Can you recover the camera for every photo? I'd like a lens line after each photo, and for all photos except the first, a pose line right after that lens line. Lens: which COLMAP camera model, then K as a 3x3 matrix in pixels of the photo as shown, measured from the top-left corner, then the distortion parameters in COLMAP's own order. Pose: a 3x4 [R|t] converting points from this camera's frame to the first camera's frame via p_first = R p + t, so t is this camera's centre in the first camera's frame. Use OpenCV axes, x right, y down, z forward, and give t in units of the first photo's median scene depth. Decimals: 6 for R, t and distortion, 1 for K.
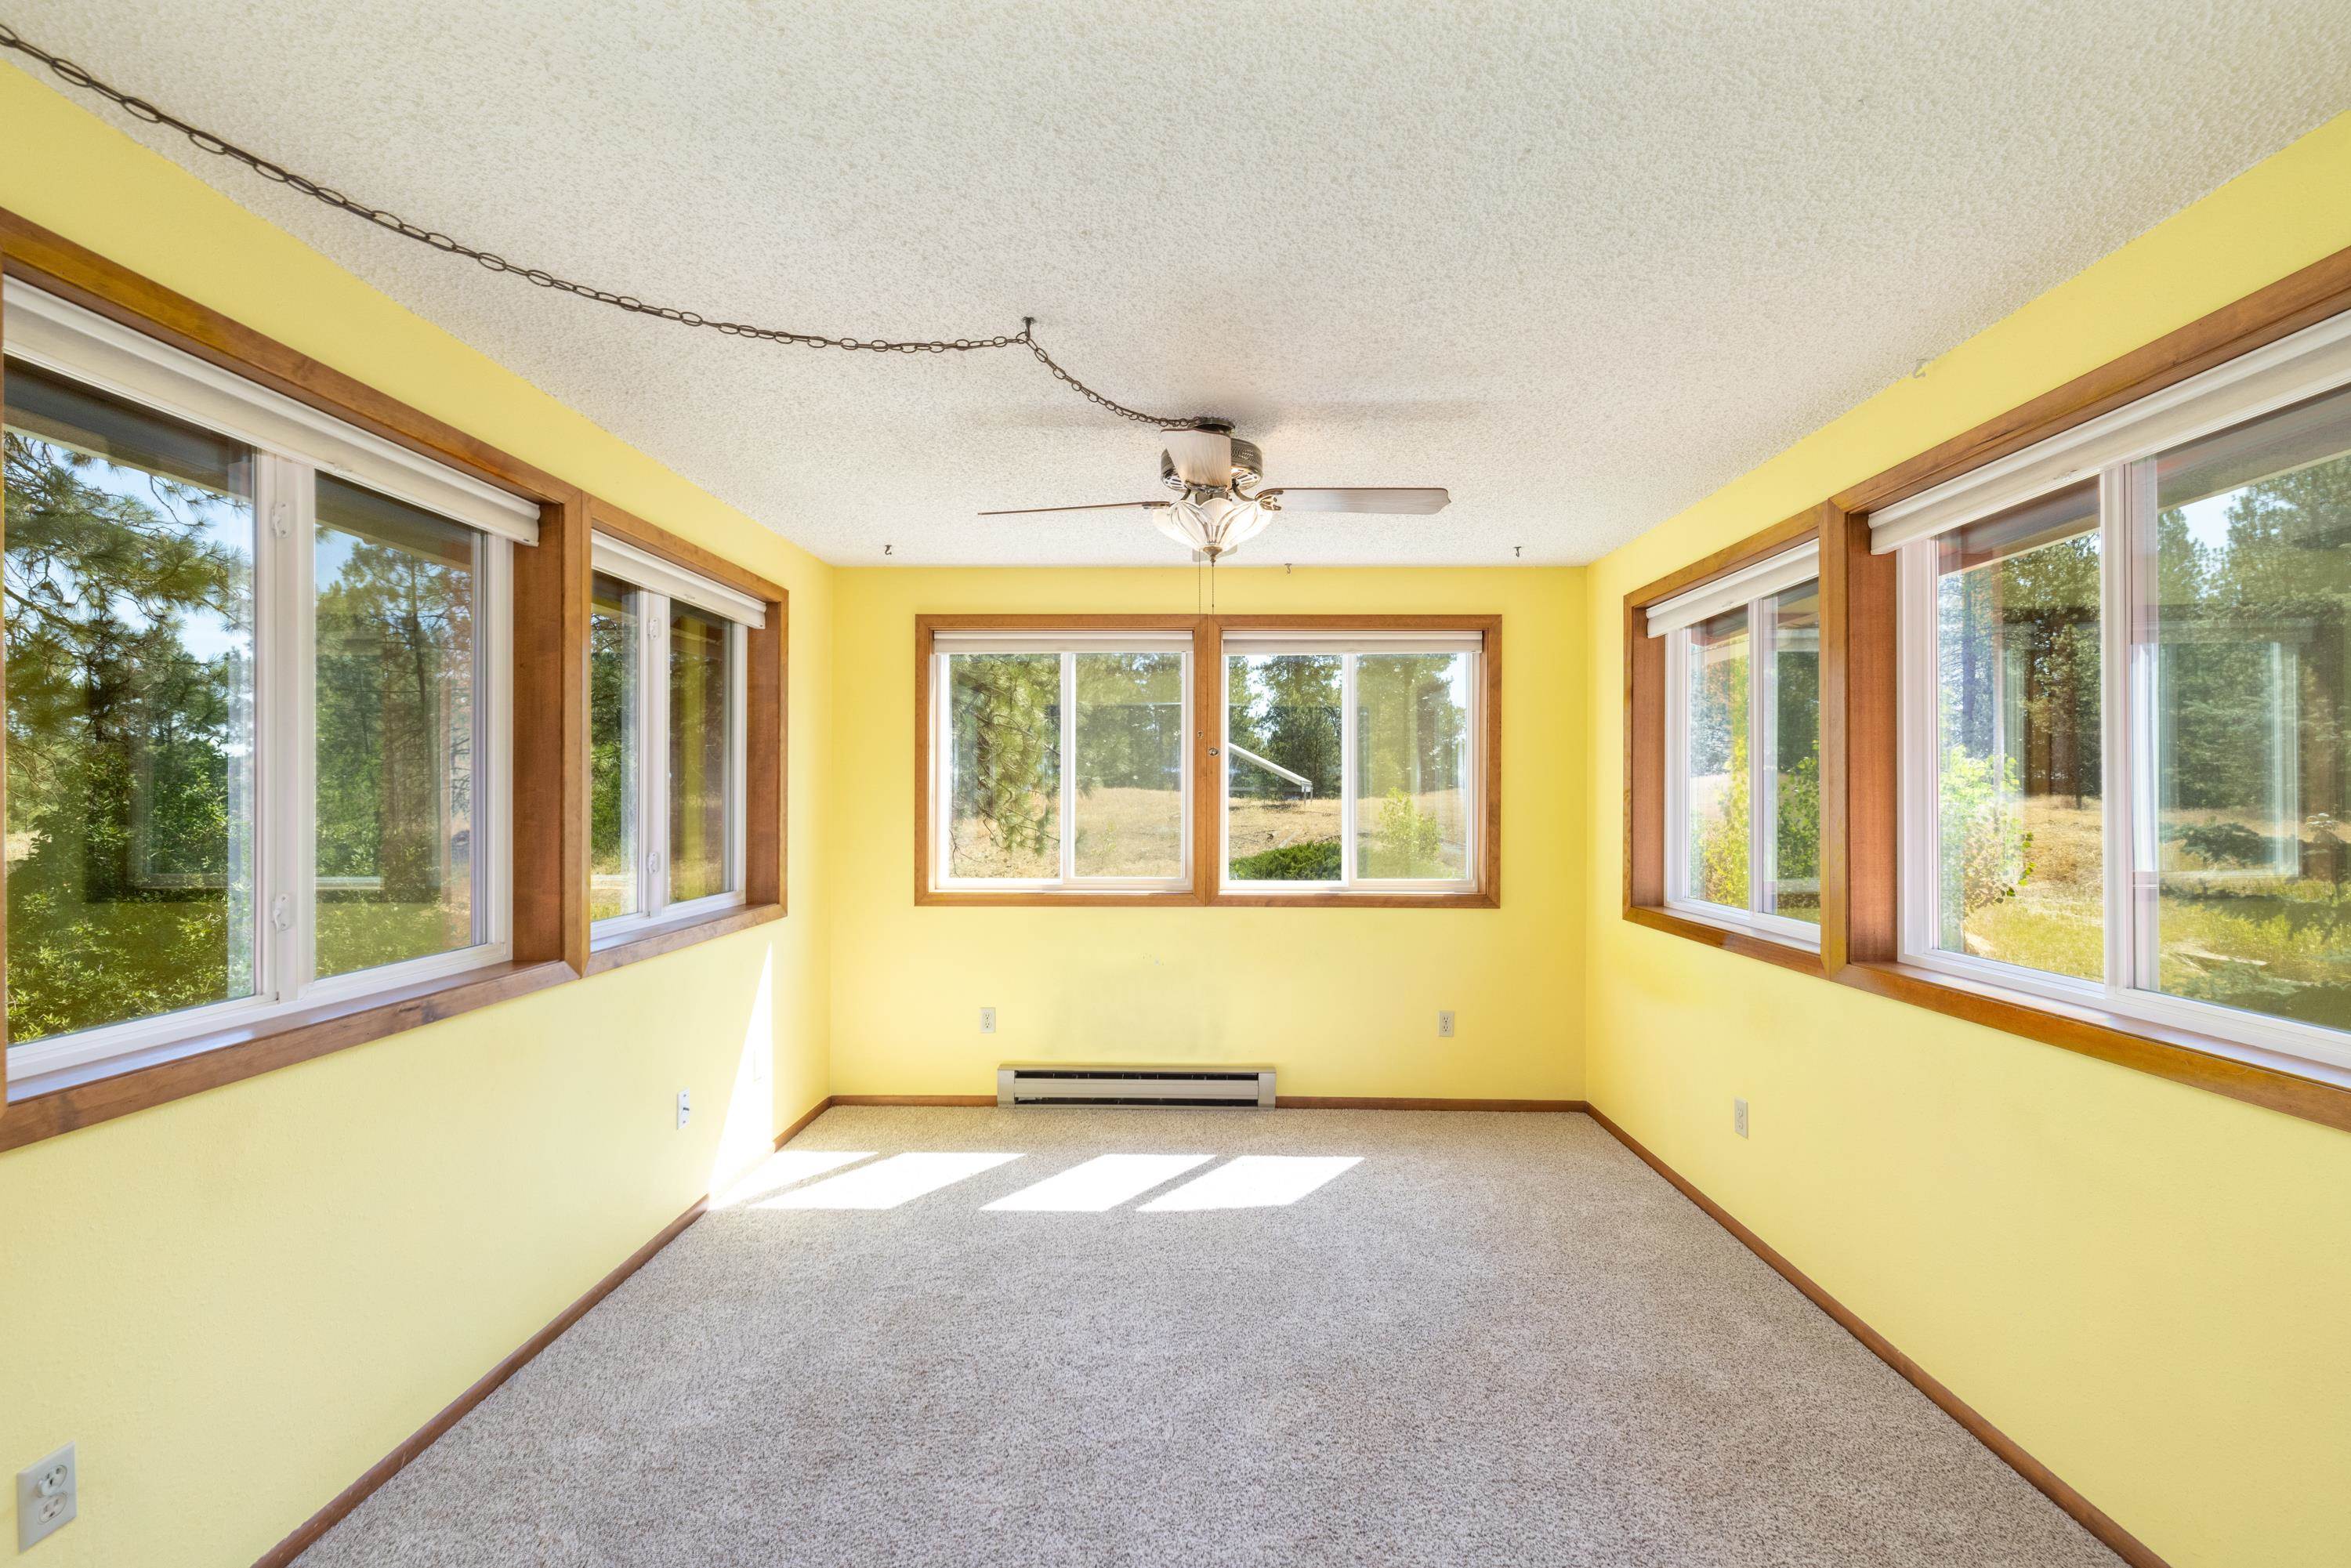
lens RADIAL K [[1006.9, 0, 1176.5], [0, 1006.9, 792.6], [0, 0, 1]] dist [0.000654, 0.000565]
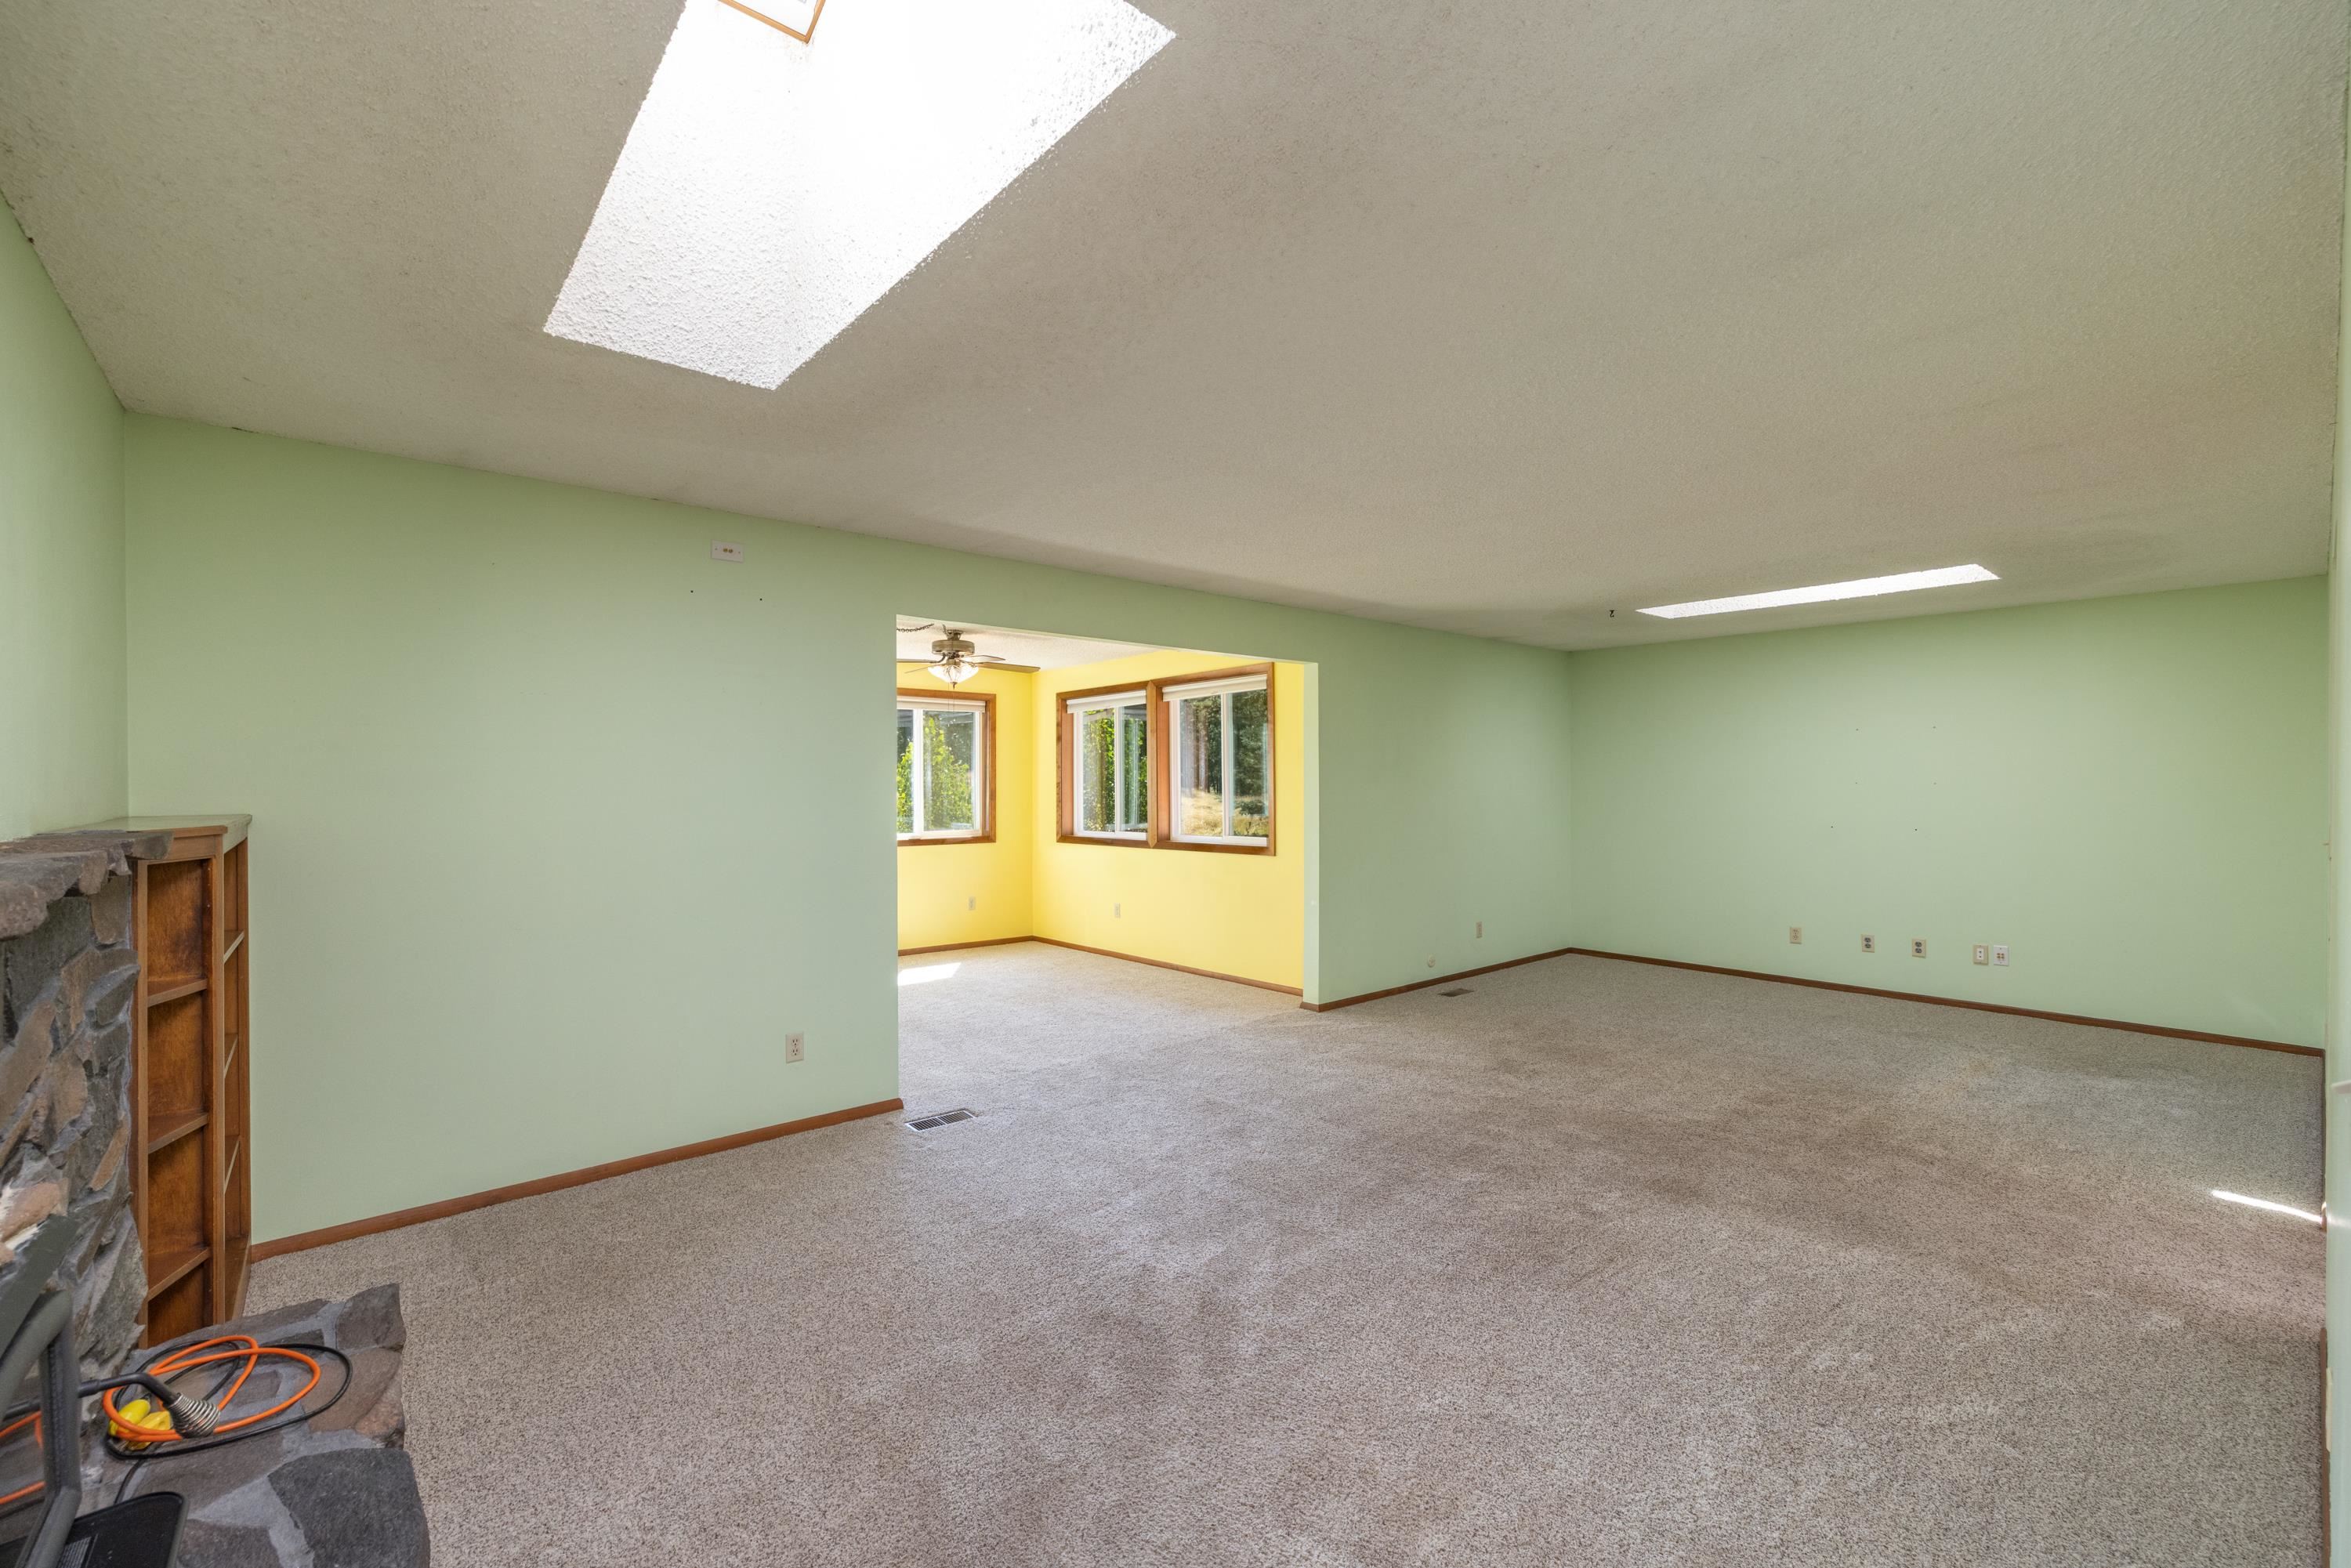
lens RADIAL K [[1006.9, 0, 1180.8], [0, 1006.9, 789.8], [0, 0, 1]] dist [0.000654, 0.000565]
pose [[0.751458, -0.000129, 0.659780, -0.953498], [-0.003252, 0.999987, 0.003900, 0.002557], [-0.659772, -0.005076, 0.751448, -0.975956]]
